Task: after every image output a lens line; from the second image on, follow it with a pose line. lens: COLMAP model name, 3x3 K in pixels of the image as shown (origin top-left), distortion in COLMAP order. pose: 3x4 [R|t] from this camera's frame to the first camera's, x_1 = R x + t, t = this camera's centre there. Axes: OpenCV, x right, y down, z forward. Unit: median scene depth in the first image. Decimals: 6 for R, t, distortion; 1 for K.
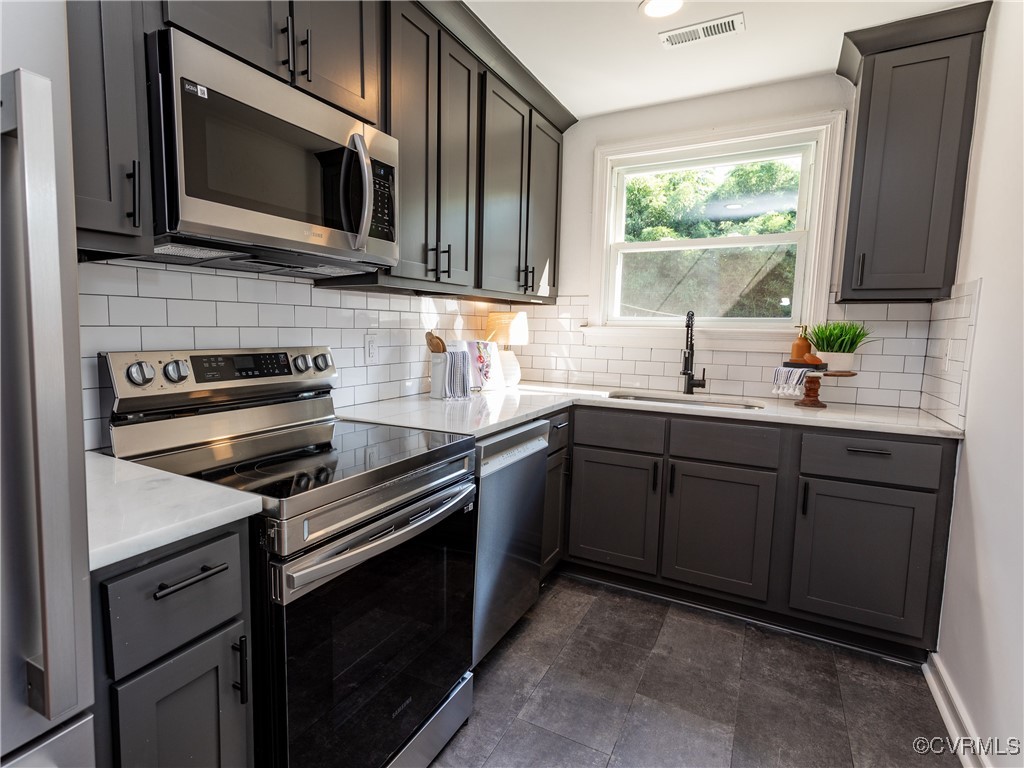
lens RADIAL K [[545.6, 0, 450.4], [0, 545.6, 381.5], [0, 0, 1]] dist [0.001126, 0.001304]
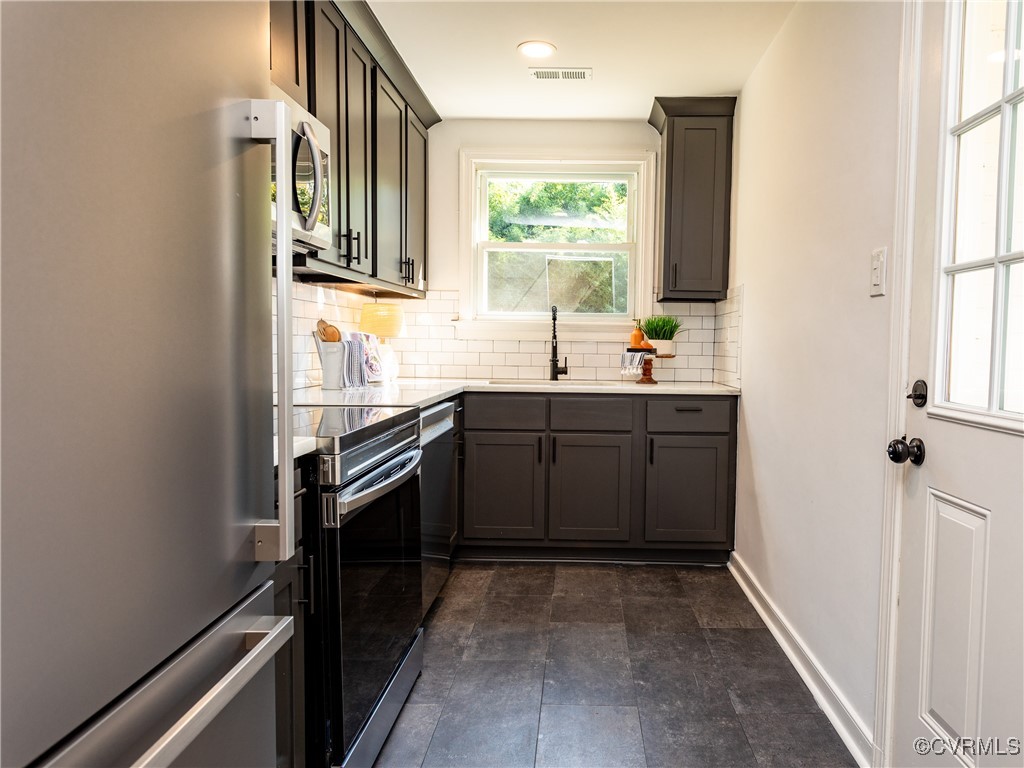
lens RADIAL K [[667.0, 0, 579.2], [0, 667.0, 381.7], [0, 0, 1]] dist [-0.000581, 0.000493]
pose [[0.857425, -0.035020, 0.513416, -0.262928], [0.053354, 0.998355, -0.021007, 0.067508], [-0.511836, 0.045405, 0.857882, -0.235280]]
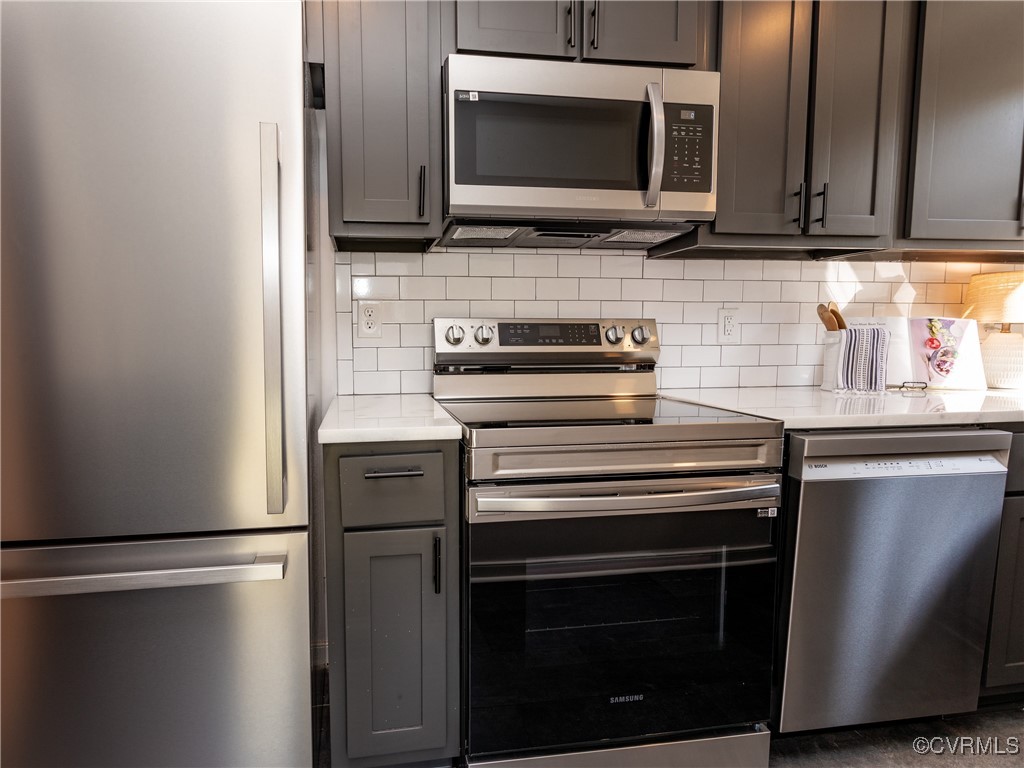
lens RADIAL K [[562.3, 0, 440.9], [0, 562.3, 381.5], [0, 0, 1]] dist [0.000749, 0.000378]
pose [[0.637264, 0.050948, -0.768959, 0.242841], [-0.065628, 0.997775, 0.011720, 0.046167], [0.767846, 0.042996, 0.639190, 0.082980]]
